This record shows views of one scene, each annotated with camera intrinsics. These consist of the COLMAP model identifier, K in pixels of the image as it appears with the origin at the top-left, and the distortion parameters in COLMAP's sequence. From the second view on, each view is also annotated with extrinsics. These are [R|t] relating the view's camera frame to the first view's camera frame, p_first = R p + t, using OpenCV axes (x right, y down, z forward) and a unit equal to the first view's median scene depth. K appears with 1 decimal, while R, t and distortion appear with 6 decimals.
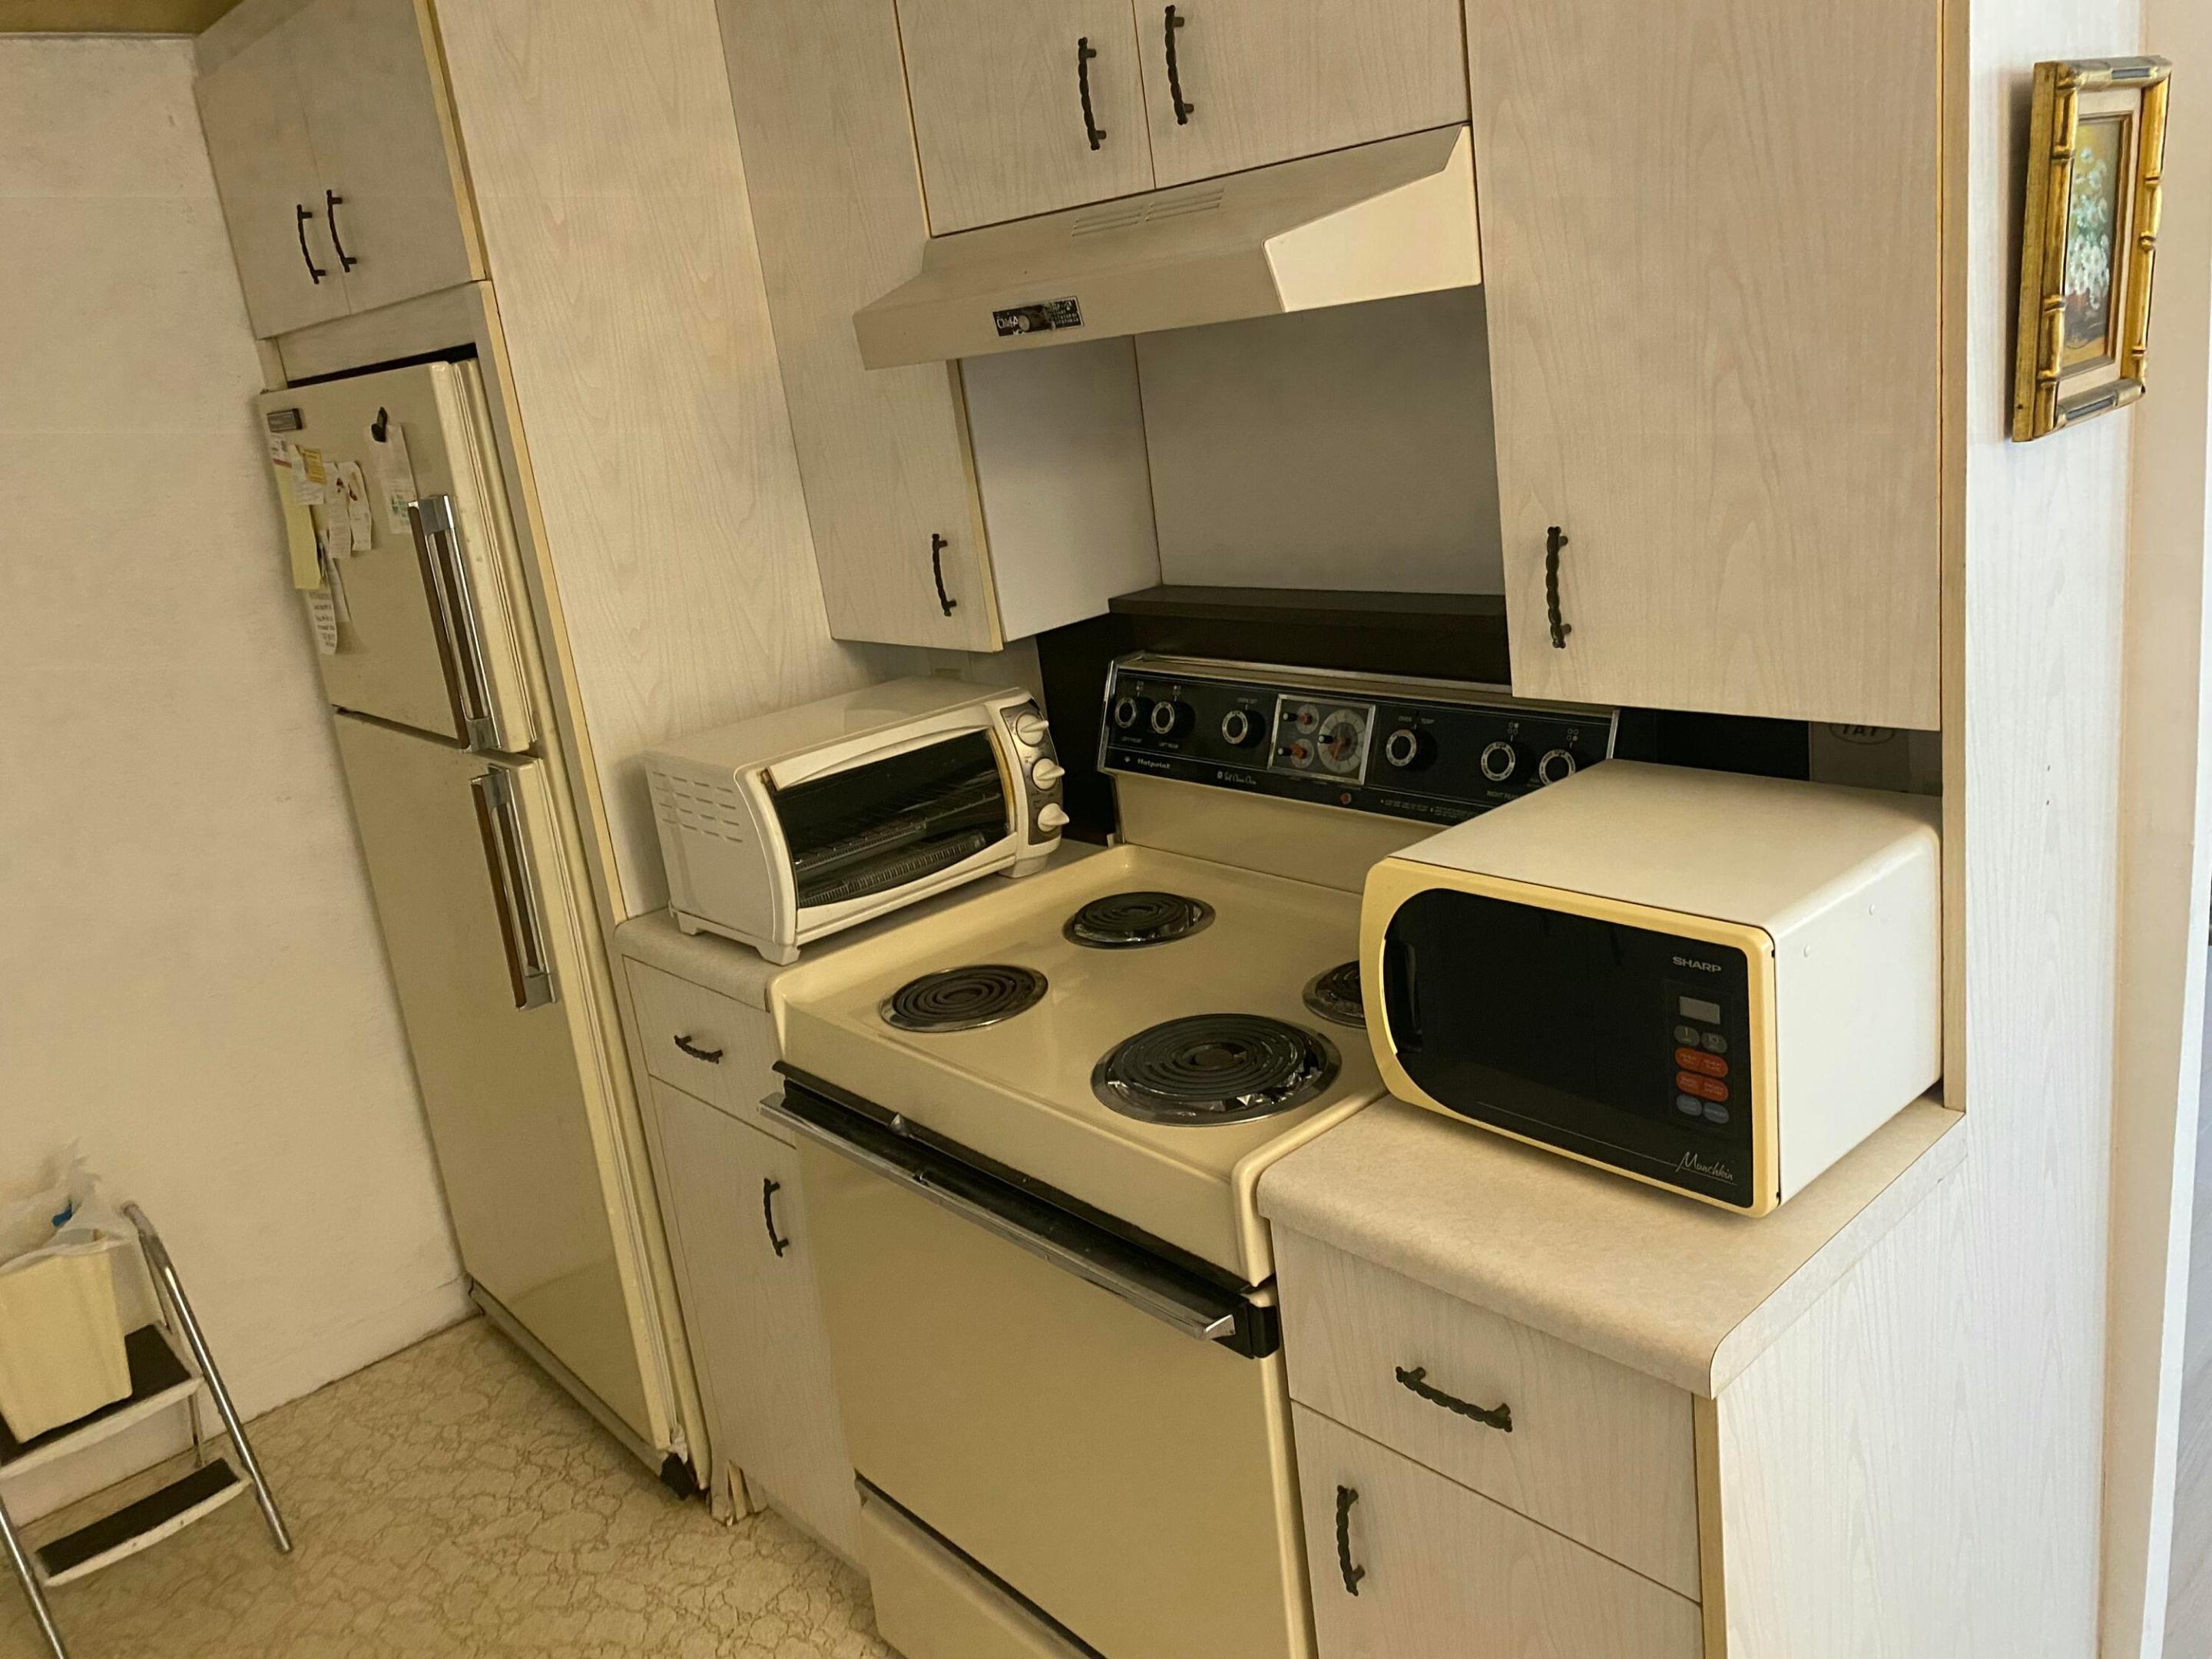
lens RADIAL K [[1691.6, 0, 1113.6], [0, 1691.6, 818.7], [0, 0, 1]] dist [0.014065, -0.004945]
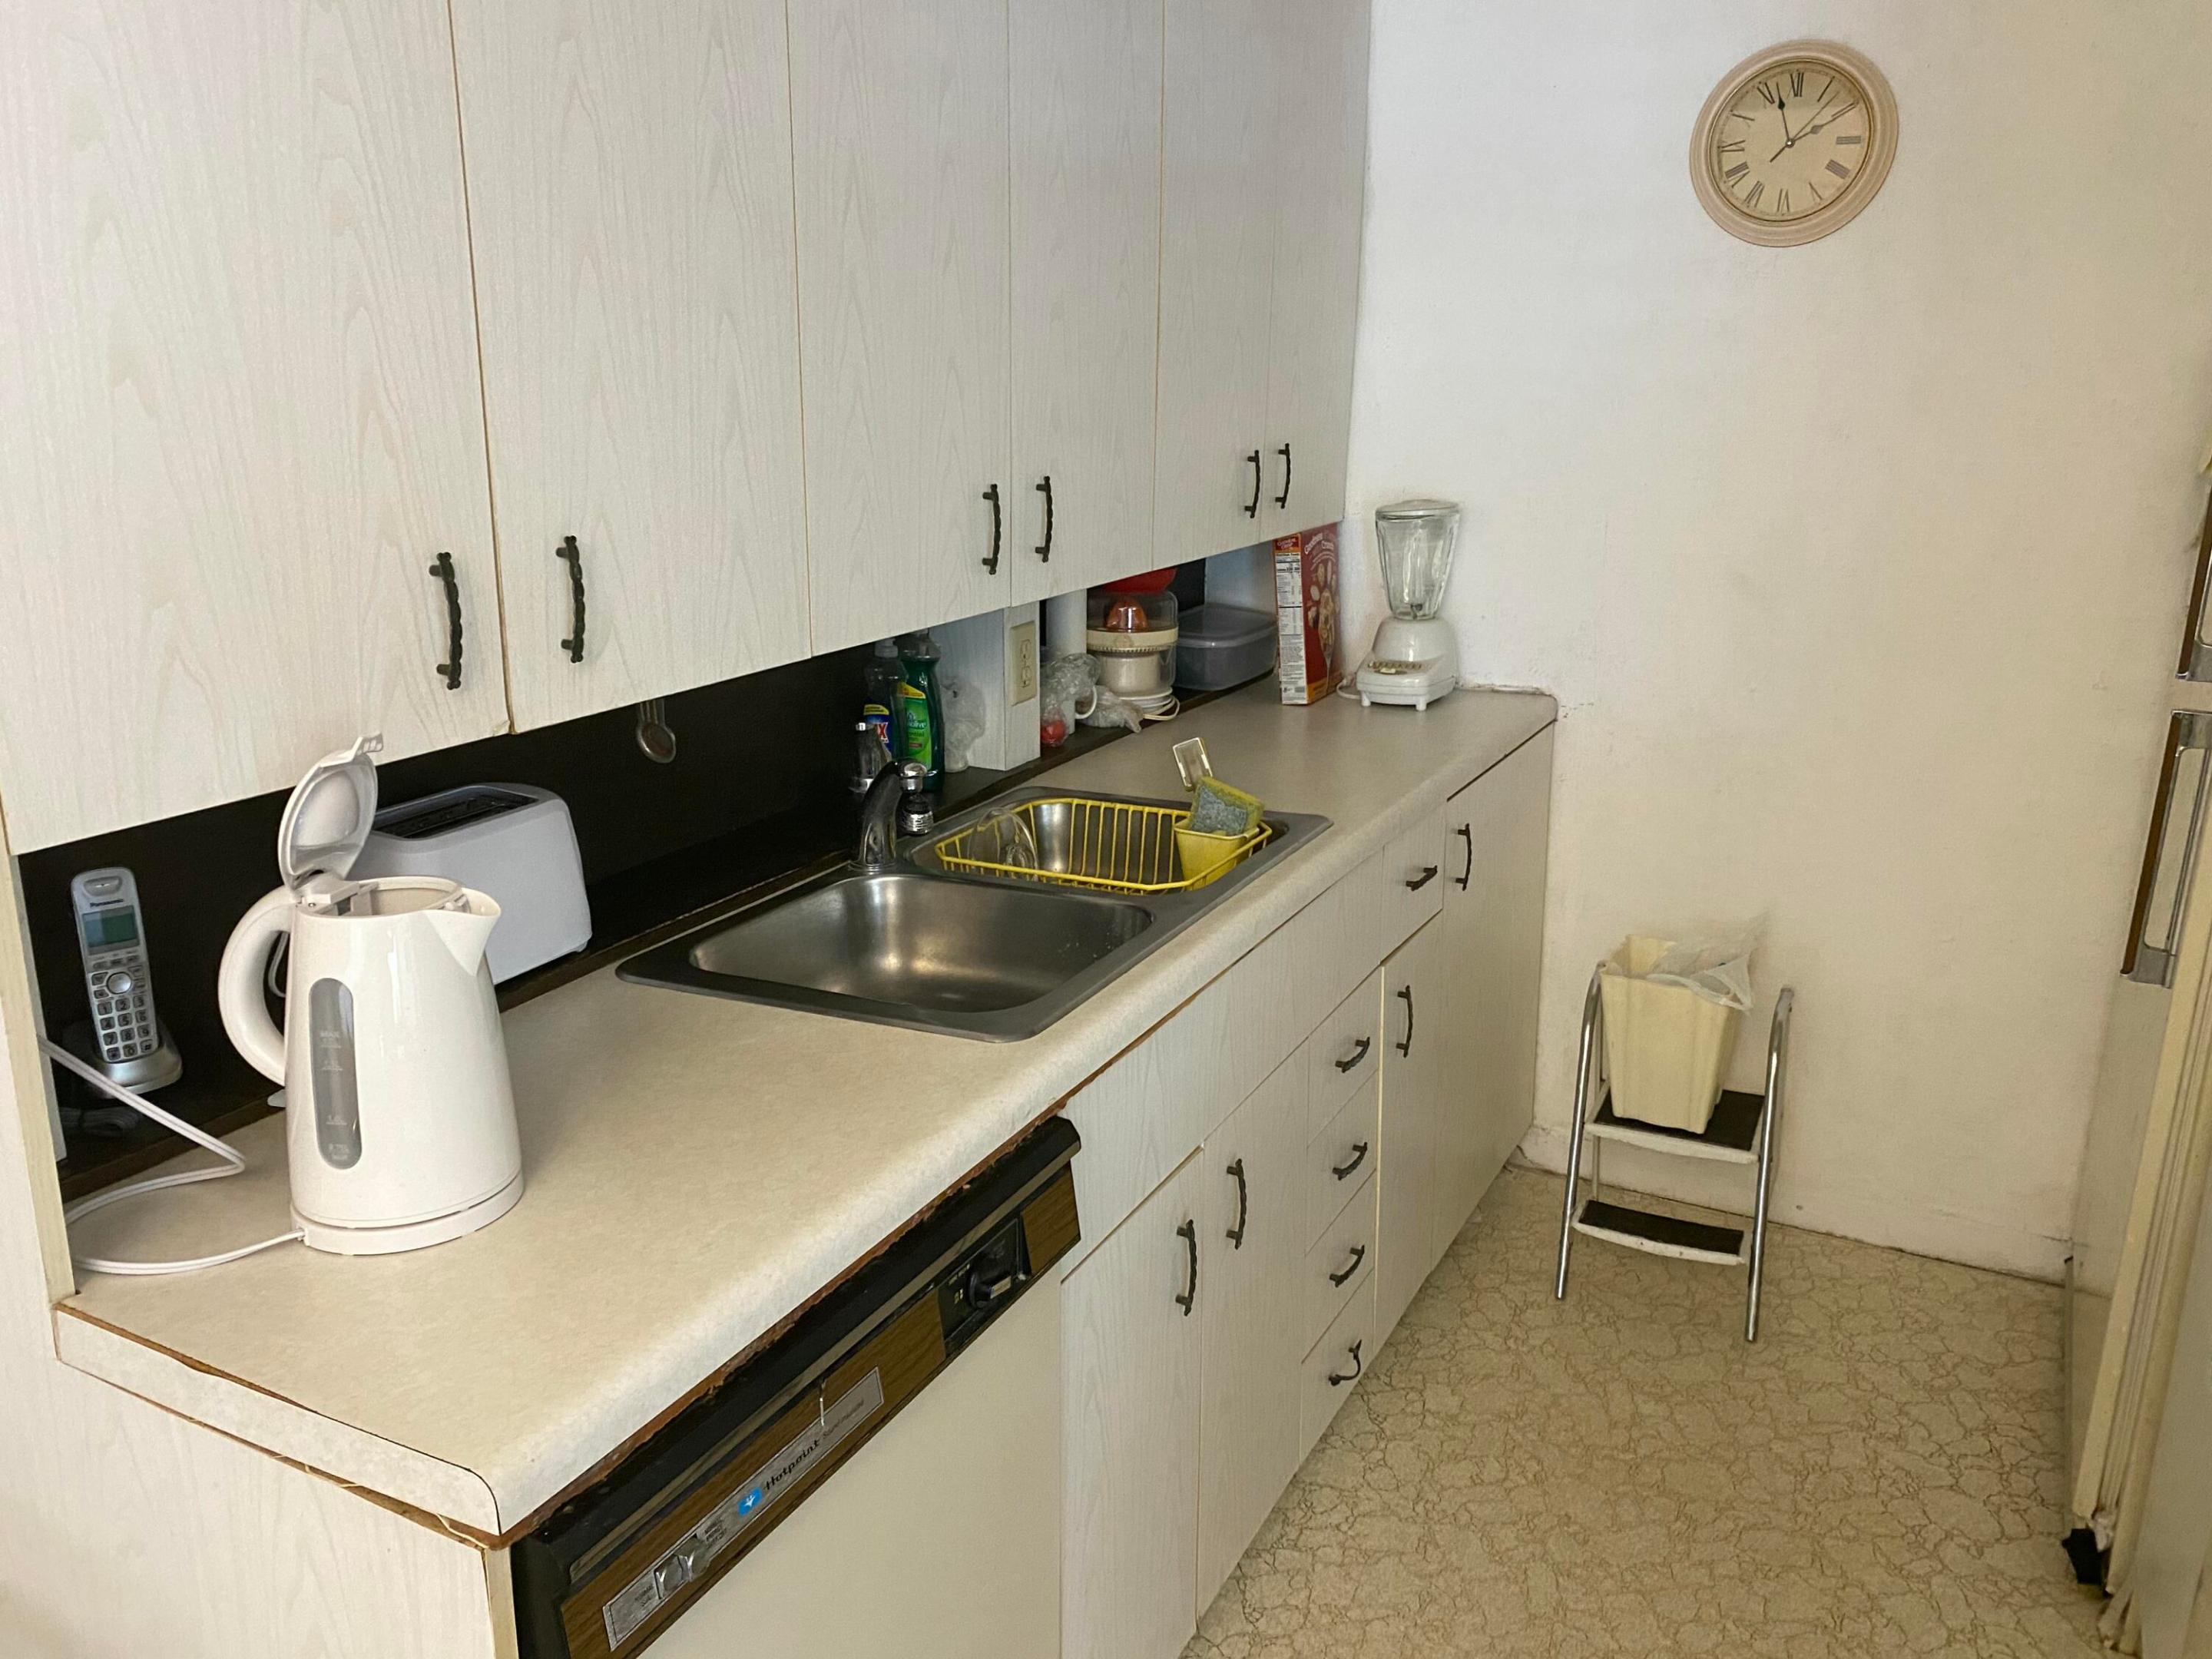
lens RADIAL K [[1691.6, 0, 1113.6], [0, 1691.6, 818.7], [0, 0, 1]] dist [0.014065, -0.004945]
pose [[0.351602, 0.370273, -0.859810, 0.171939], [-0.304385, 0.913767, 0.269036, -0.035617], [0.885283, 0.167119, 0.433988, 0.126039]]
